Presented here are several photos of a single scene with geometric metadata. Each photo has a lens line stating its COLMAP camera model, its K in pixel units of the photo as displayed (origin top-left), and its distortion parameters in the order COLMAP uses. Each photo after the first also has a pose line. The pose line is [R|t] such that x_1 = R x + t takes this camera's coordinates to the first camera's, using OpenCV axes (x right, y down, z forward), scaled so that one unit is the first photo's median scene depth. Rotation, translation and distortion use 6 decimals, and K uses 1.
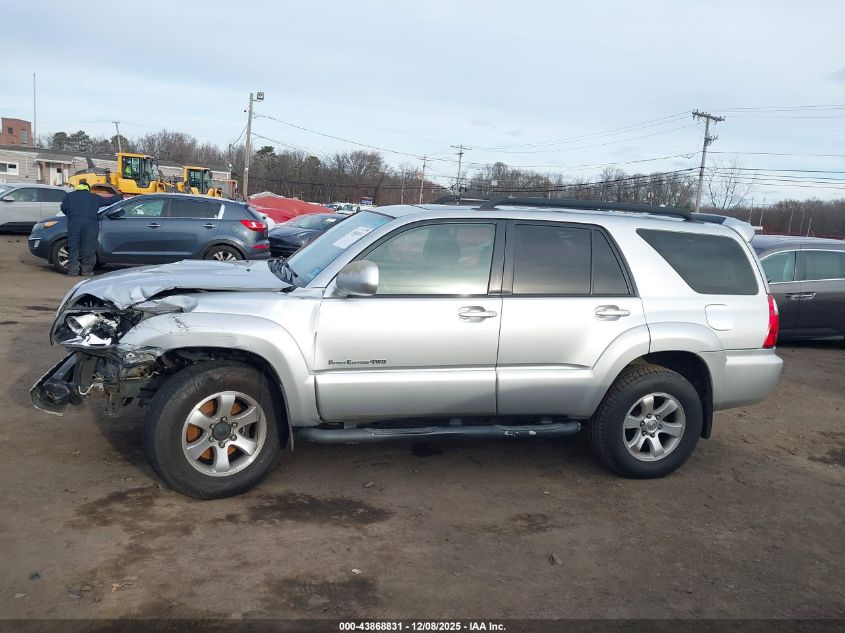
lens RADIAL K [[733.8, 0, 425.1], [0, 733.8, 311.4], [0, 0, 1]] dist [0.049139, -0.020423]
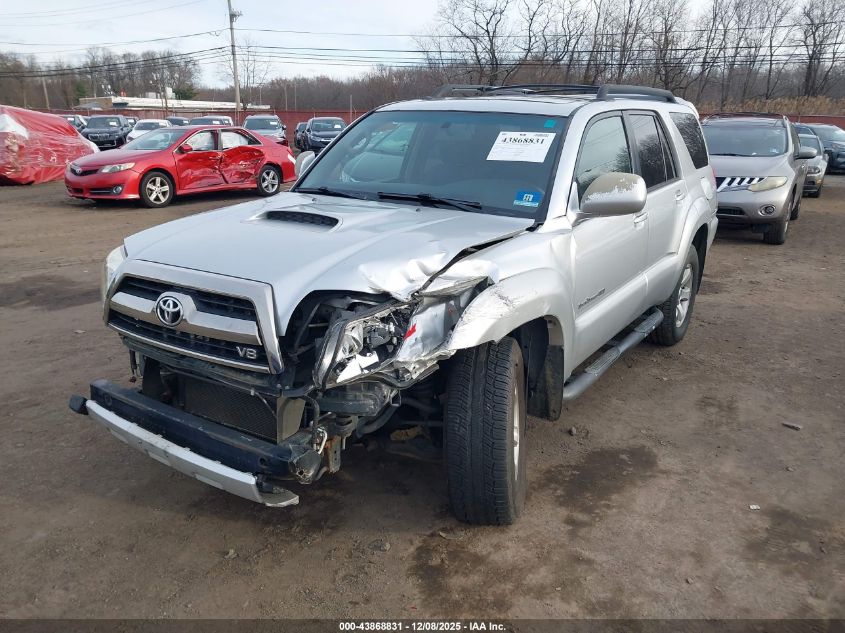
lens RADIAL K [[733.8, 0, 412.4], [0, 733.8, 303.6], [0, 0, 1]] dist [0.049139, -0.020423]
pose [[0.712138, -0.241803, 0.659084, -0.824277], [0.144433, 0.969192, 0.199515, -0.125496], [-0.687022, -0.046889, 0.725122, 0.544203]]
